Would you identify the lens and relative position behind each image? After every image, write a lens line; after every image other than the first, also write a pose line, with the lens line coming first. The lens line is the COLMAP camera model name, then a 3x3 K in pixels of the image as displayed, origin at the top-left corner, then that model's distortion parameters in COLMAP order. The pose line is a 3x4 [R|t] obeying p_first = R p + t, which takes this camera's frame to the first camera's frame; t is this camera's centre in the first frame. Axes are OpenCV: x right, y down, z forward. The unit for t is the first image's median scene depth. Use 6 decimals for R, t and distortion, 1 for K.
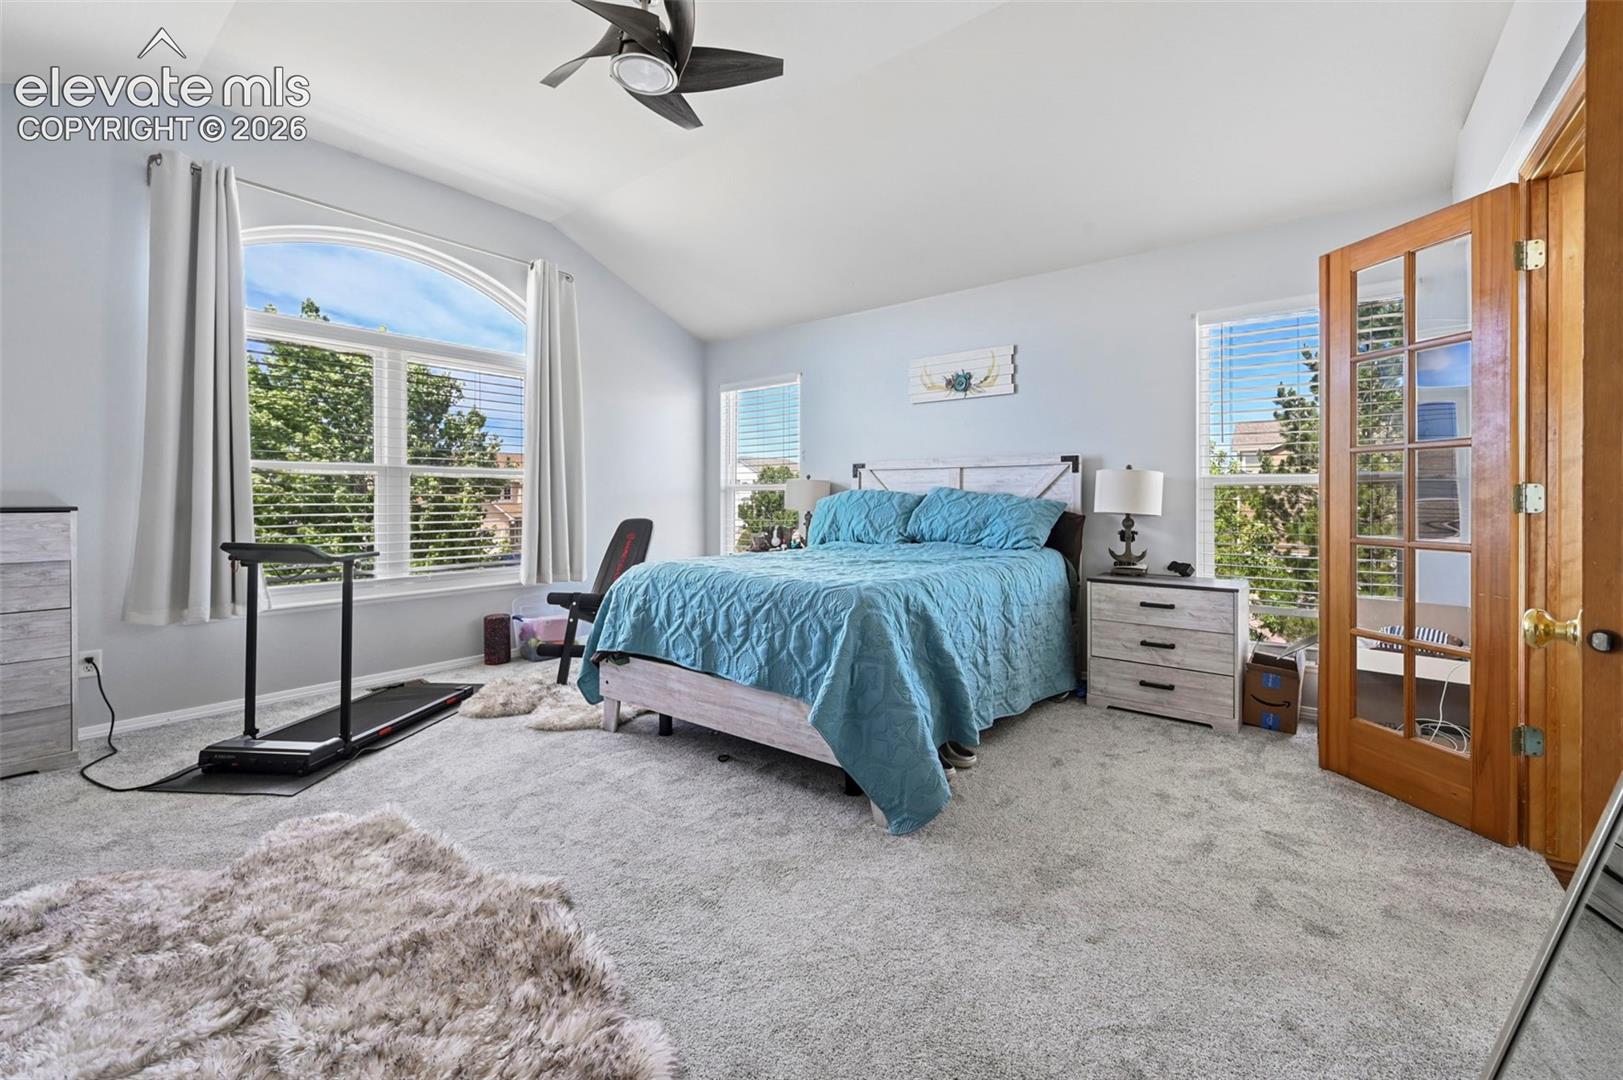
lens RADIAL K [[647.4, 0, 835.7], [0, 647.4, 499.3], [0, 0, 1]] dist [0.003772, -0.000730]
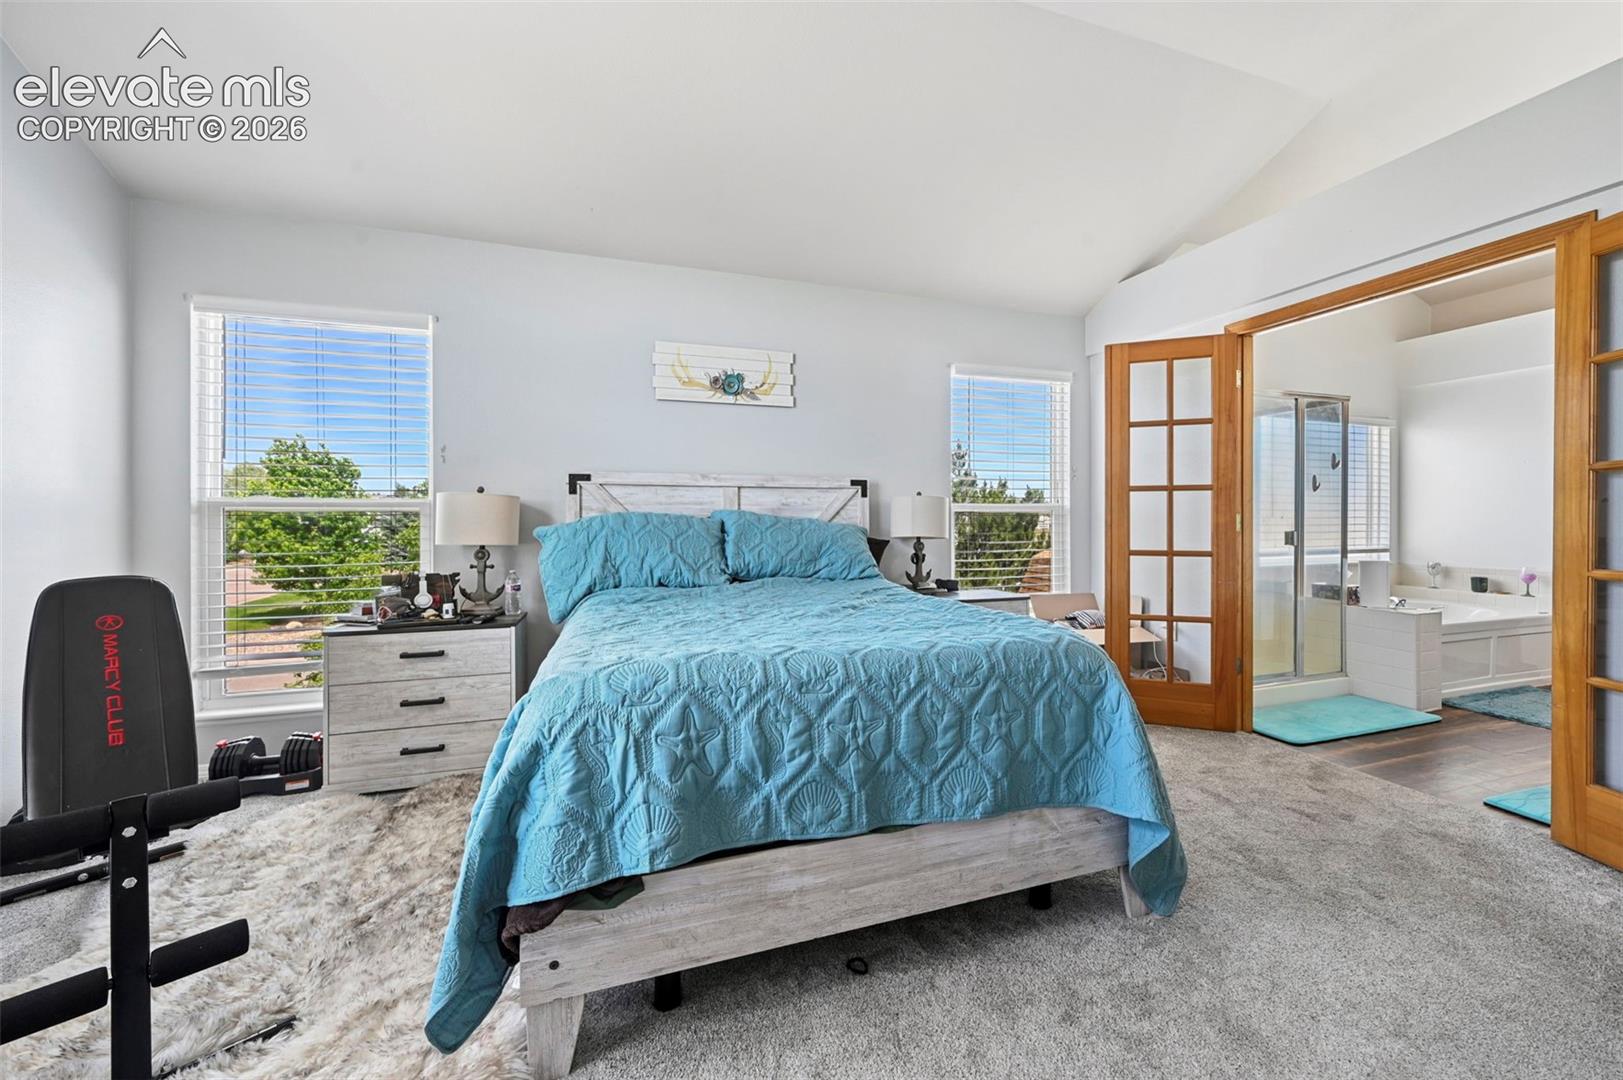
lens RADIAL K [[647.4, 0, 838.8], [0, 647.4, 520.0], [0, 0, 1]] dist [0.003772, -0.000730]
pose [[0.556324, 0.000004, 0.830966, -0.641833], [0.003358, 0.999992, -0.002253, -0.005857], [-0.830959, 0.004044, 0.556319, 0.651809]]
